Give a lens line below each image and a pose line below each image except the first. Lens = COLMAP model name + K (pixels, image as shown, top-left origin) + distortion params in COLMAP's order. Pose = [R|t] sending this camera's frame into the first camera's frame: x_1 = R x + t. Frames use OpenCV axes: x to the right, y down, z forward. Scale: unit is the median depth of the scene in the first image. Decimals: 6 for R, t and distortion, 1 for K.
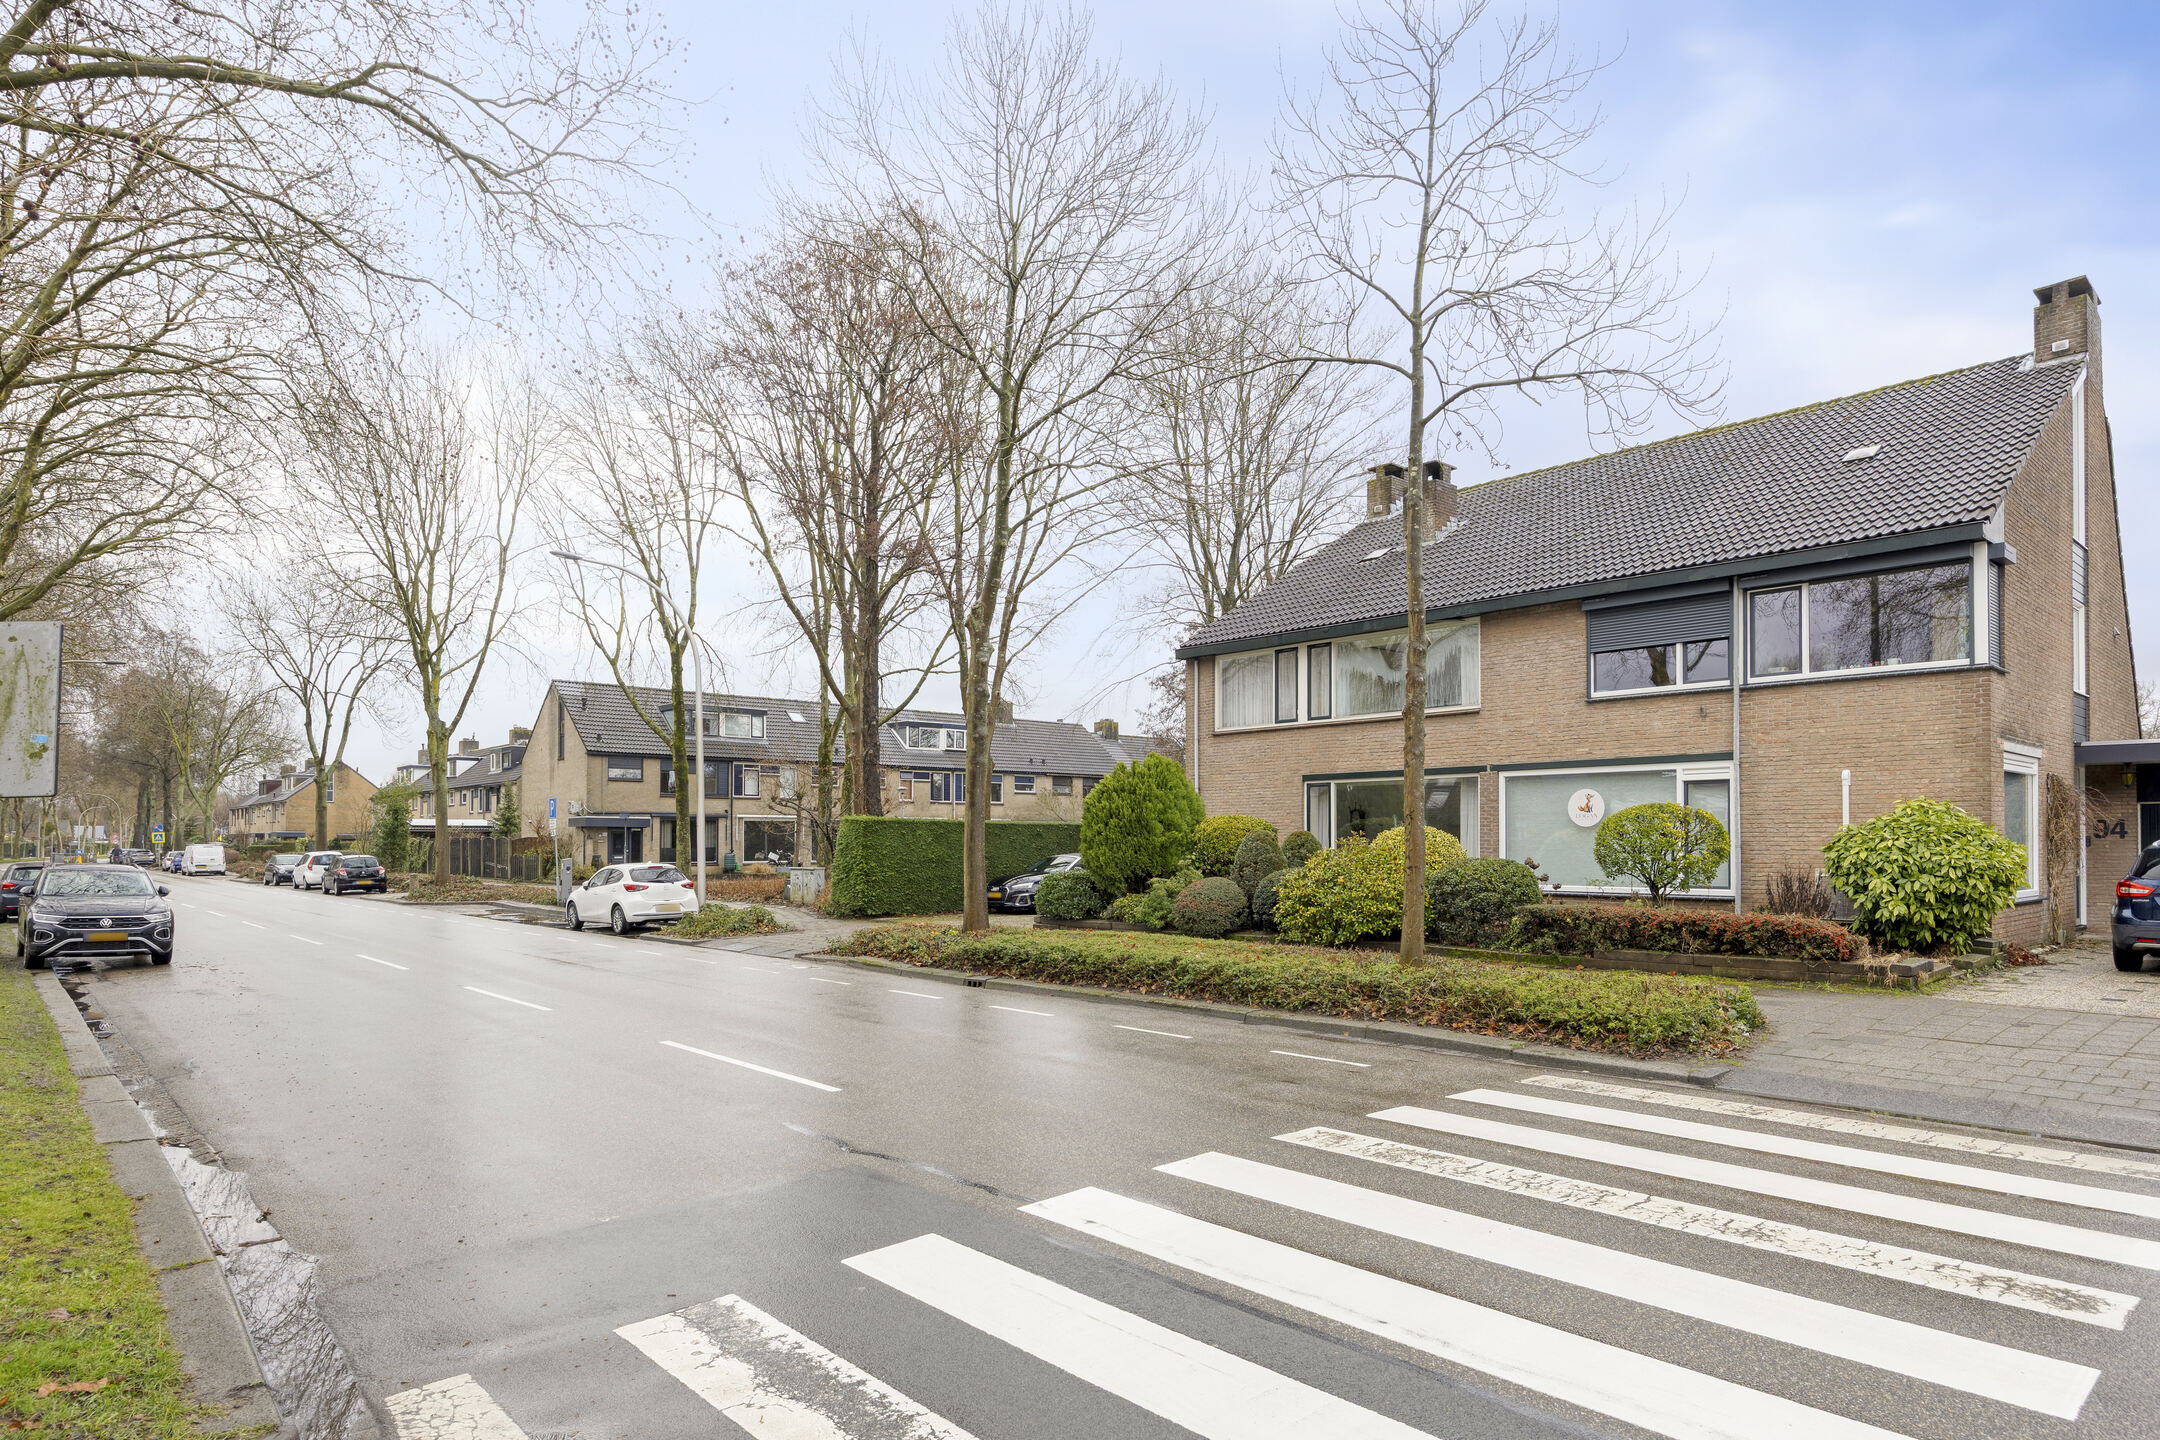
lens RADIAL K [[1242.3, 0, 1080.0], [0, 1242.3, 720.0], [0, 0, 1]] dist [0.000773, 0.000124]
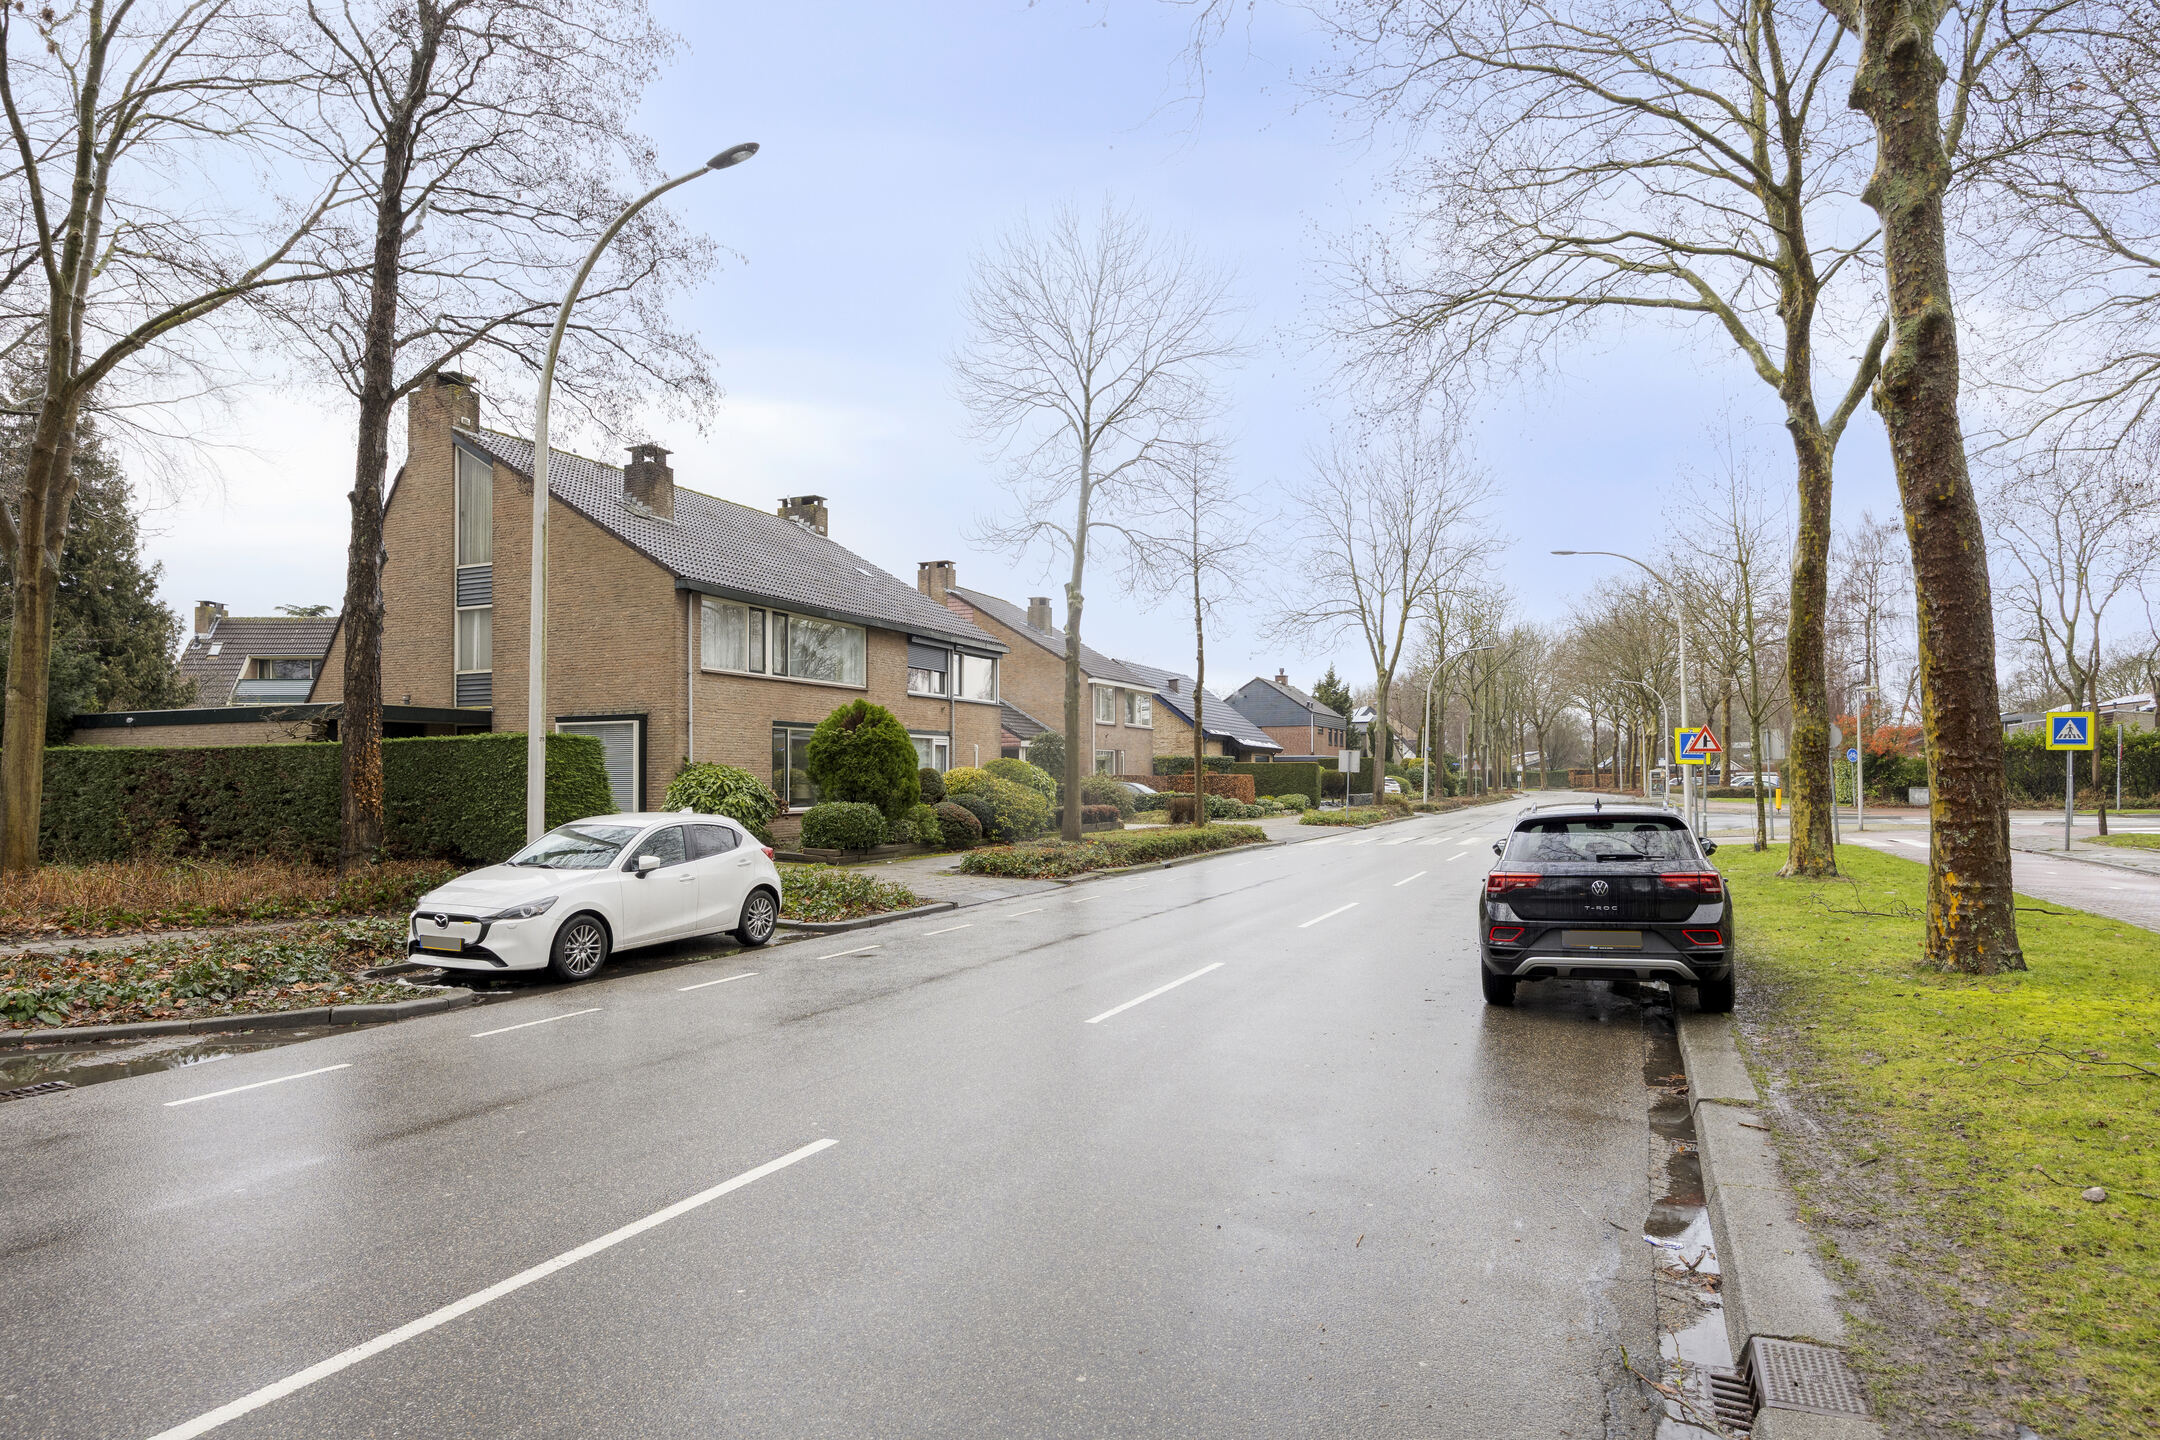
lens RADIAL K [[1242.3, 0, 1080.0], [0, 1242.3, 720.0], [0, 0, 1]] dist [0.000773, 0.000124]
pose [[-0.411107, 0.036036, 0.910874, -1.177257], [-0.097932, 0.991690, -0.083433, 0.131143], [-0.906311, -0.123504, -0.404162, 1.394825]]
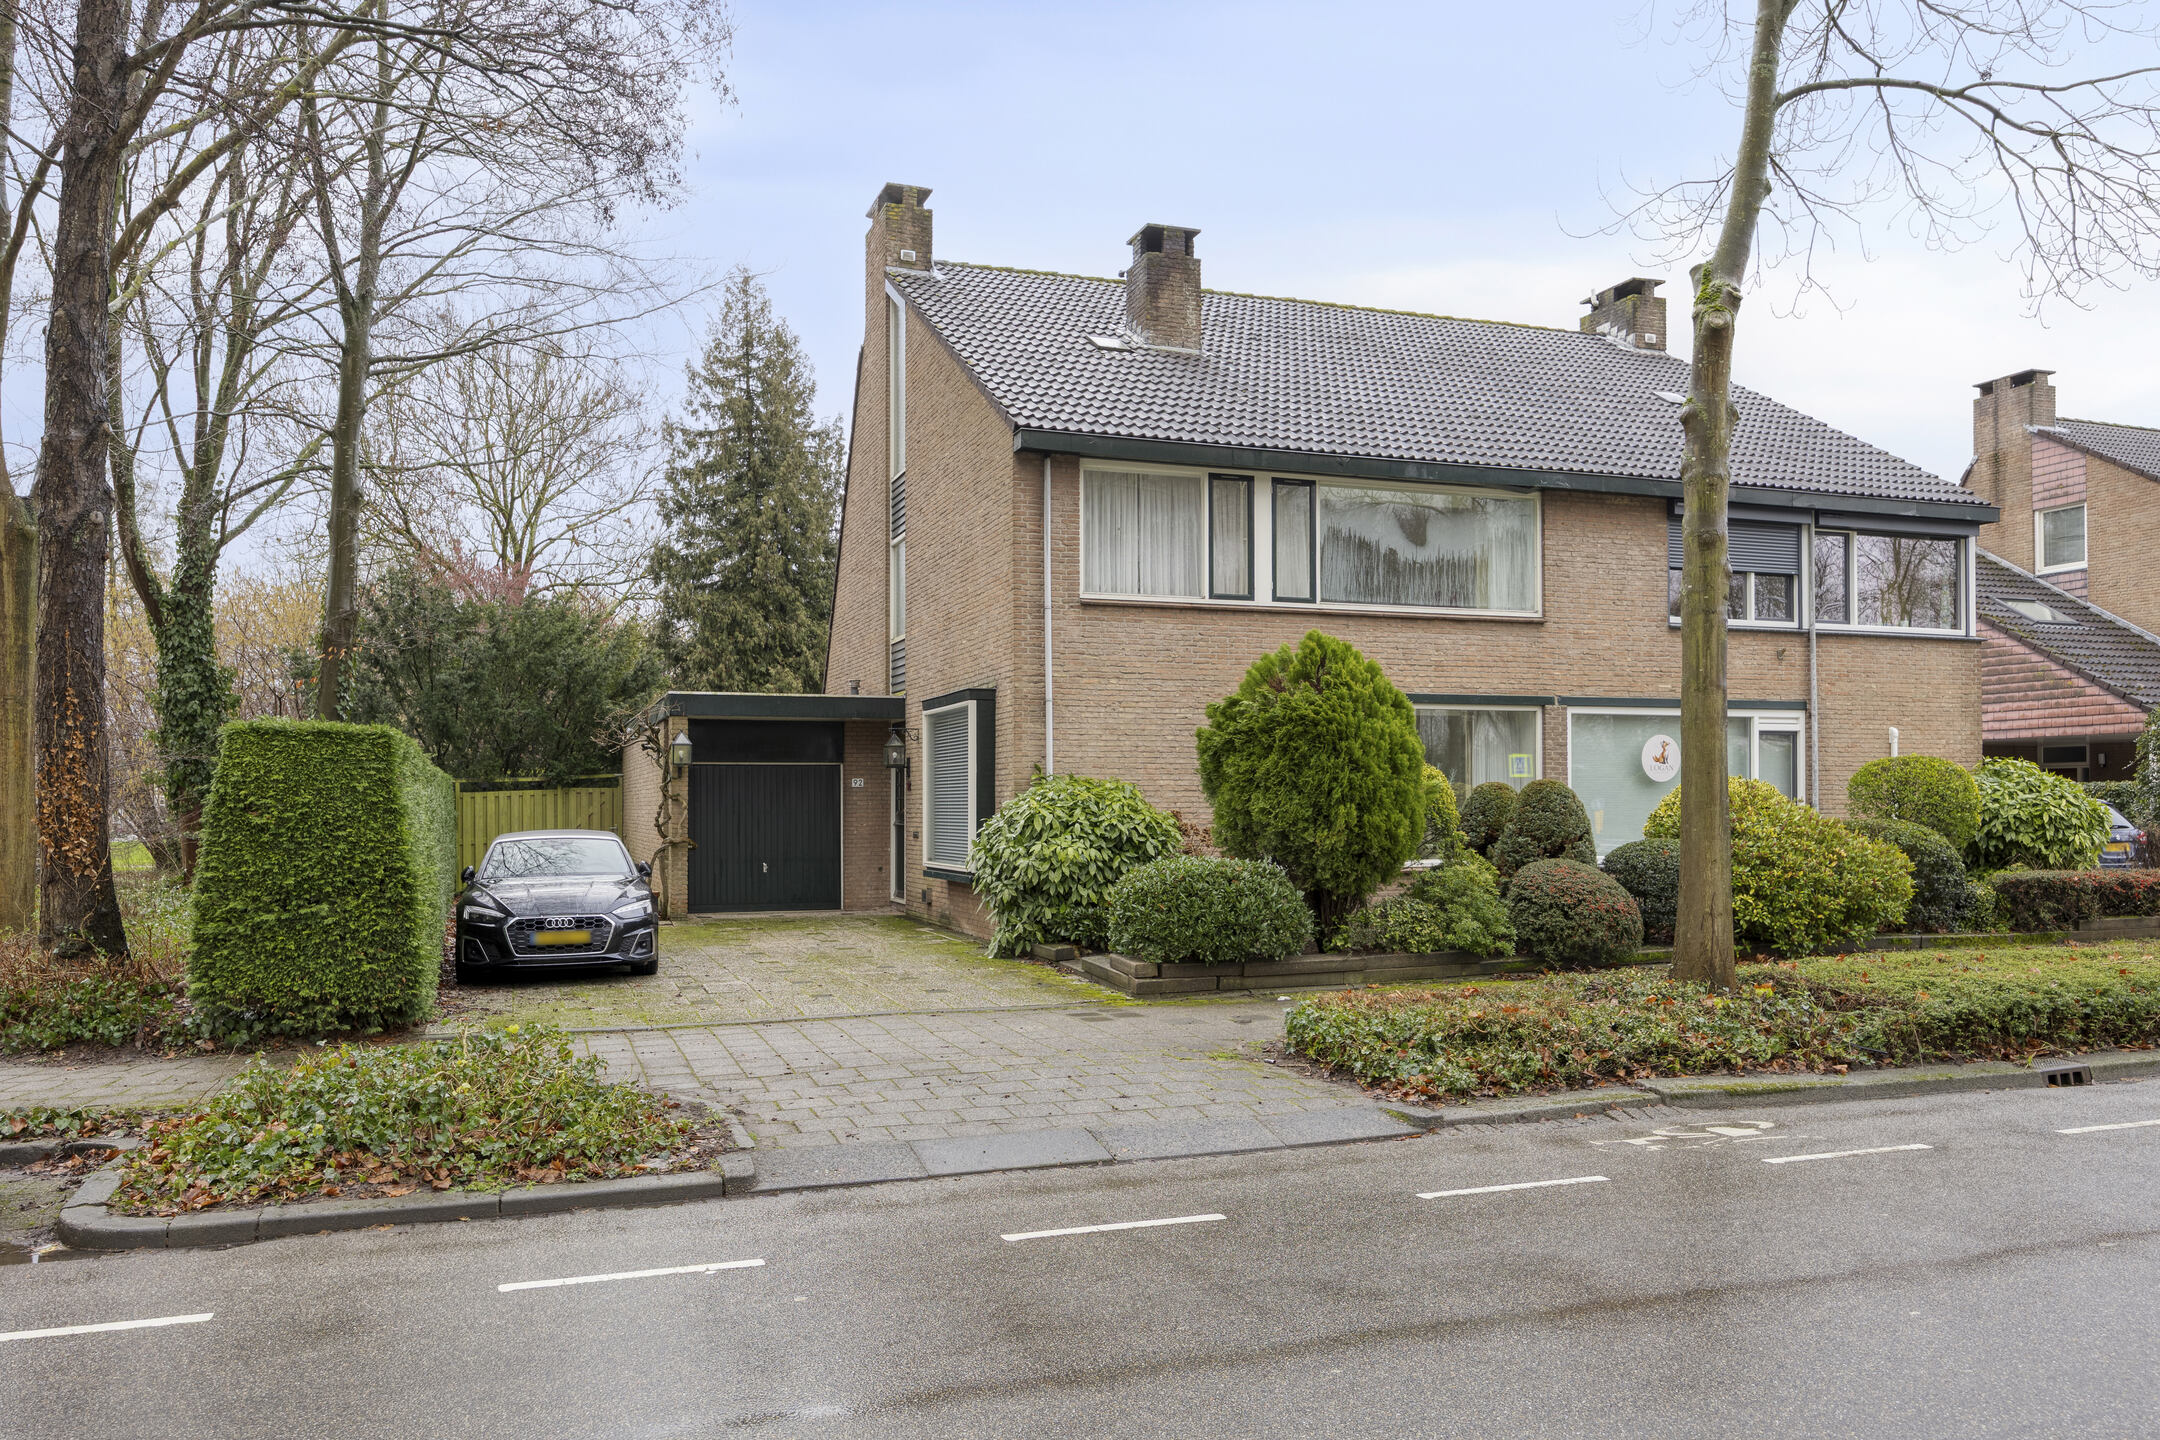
lens RADIAL K [[1648.2, 0, 1080.0], [0, 1648.2, 720.0], [0, 0, 1]] dist [-0.003034, -0.000921]
pose [[0.368658, 0.039351, 0.928732, -0.689337], [-0.091015, 0.995831, -0.006066, 0.082511], [-0.925099, -0.082292, 0.370702, 0.905189]]
